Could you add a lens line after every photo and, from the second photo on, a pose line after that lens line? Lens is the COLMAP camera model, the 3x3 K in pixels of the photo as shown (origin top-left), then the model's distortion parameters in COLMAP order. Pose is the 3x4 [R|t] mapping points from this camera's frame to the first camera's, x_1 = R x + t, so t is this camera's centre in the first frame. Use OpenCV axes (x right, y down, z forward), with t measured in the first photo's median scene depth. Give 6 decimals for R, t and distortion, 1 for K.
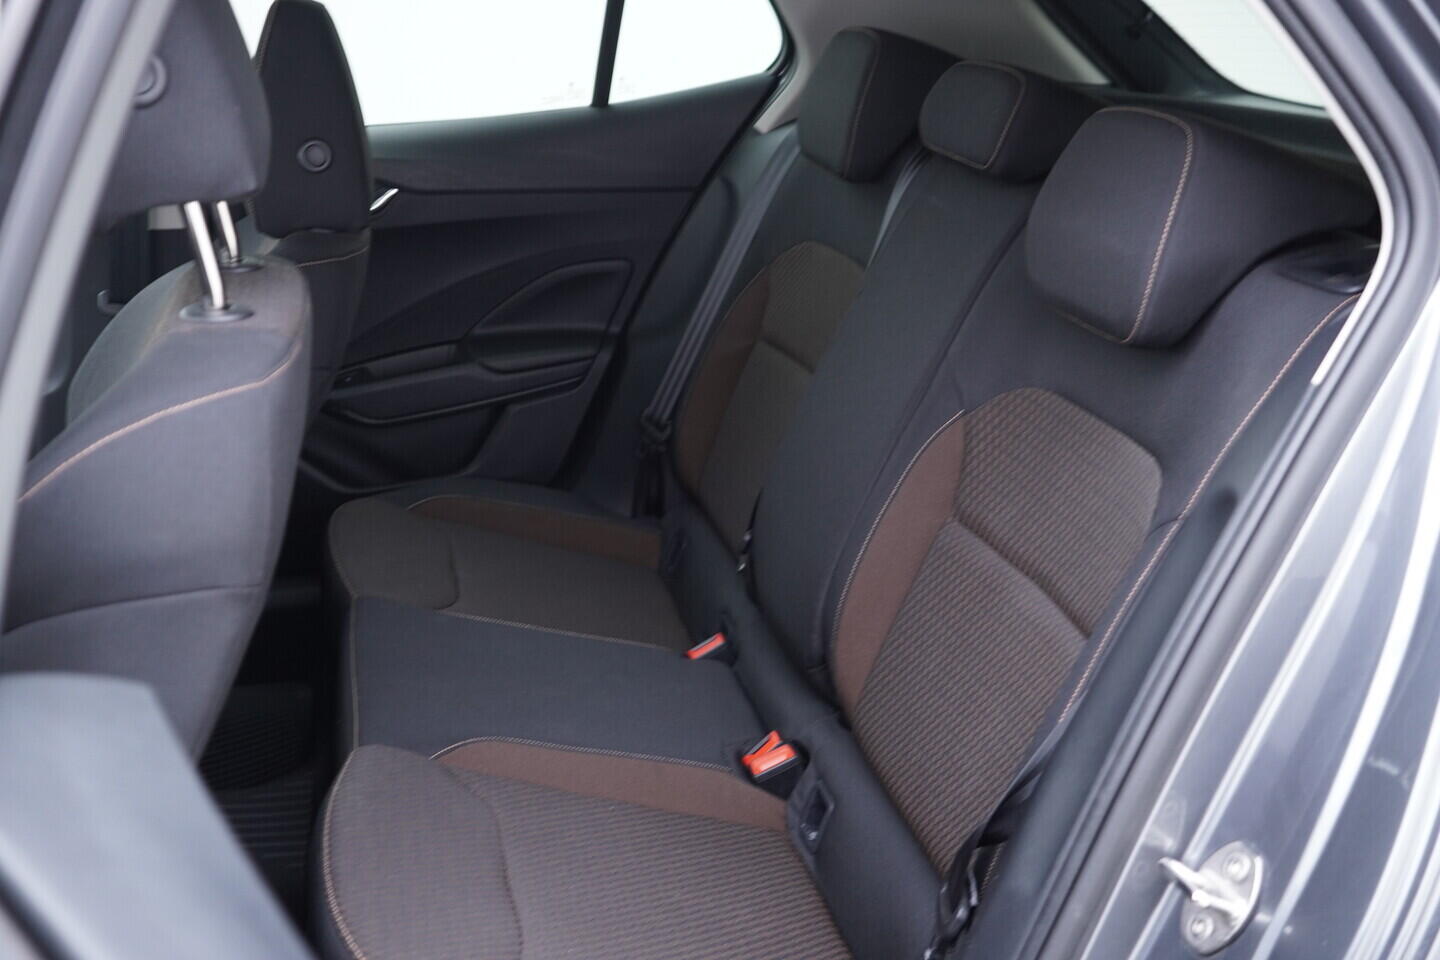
lens RADIAL K [[1480.0, 0, 719.3], [0, 1480.0, 477.4], [0, 0, 1]] dist [0.002090, 0.000000]
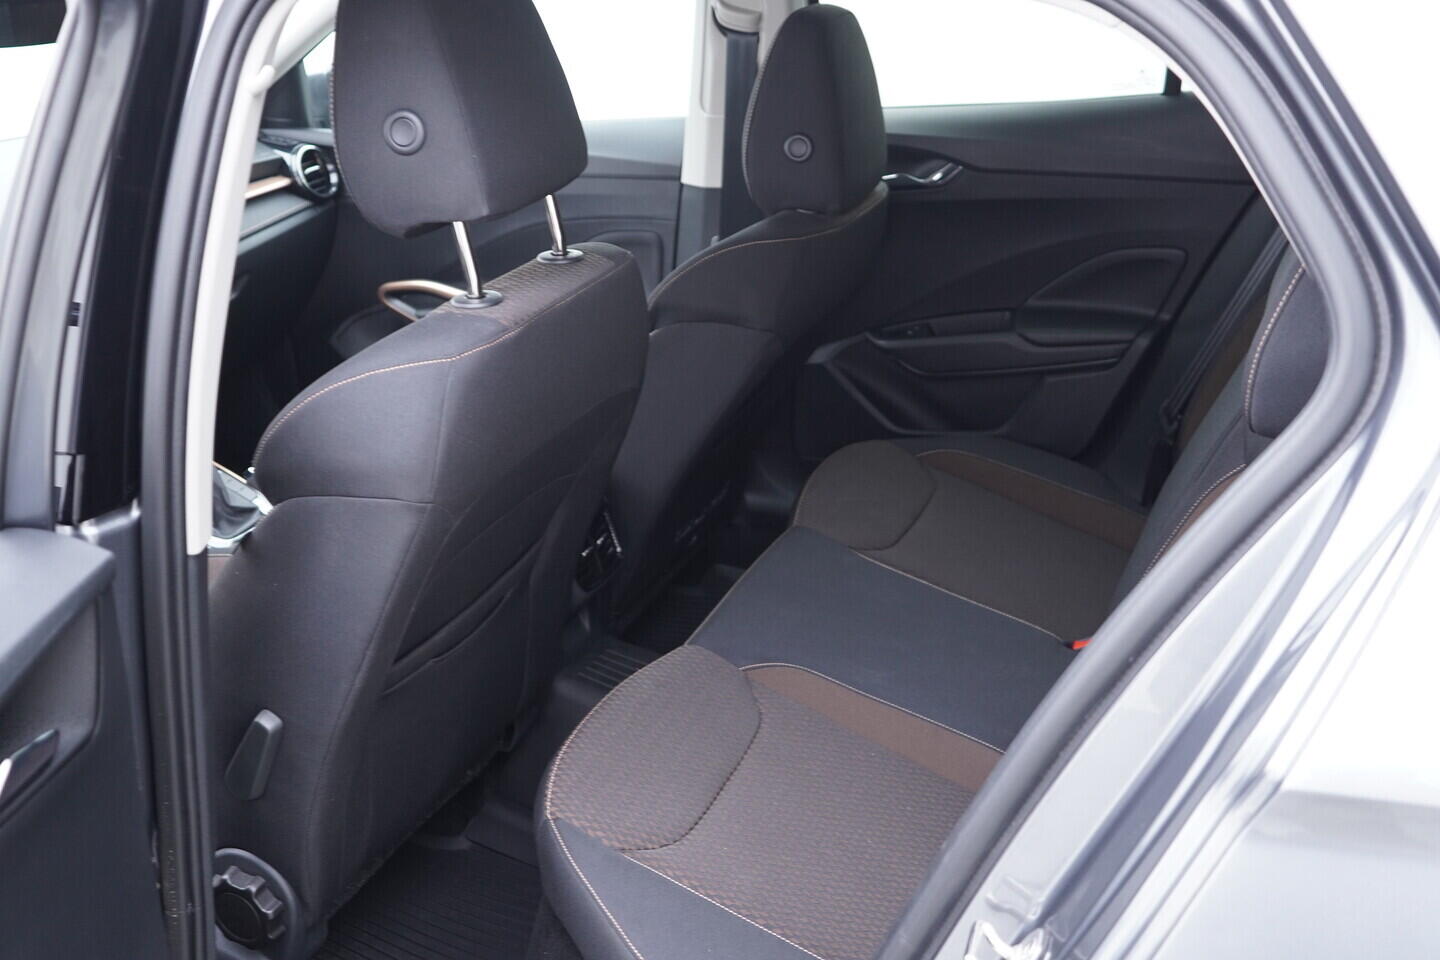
lens RADIAL K [[1480.0, 0, 727.9], [0, 1480.0, 480.8], [0, 0, 1]] dist [0.002090, 0.000000]
pose [[0.818958, 0.187524, -0.542350, 0.260235], [-0.153758, 0.982249, 0.107447, -0.054428], [0.552871, -0.004604, 0.833254, -0.002910]]
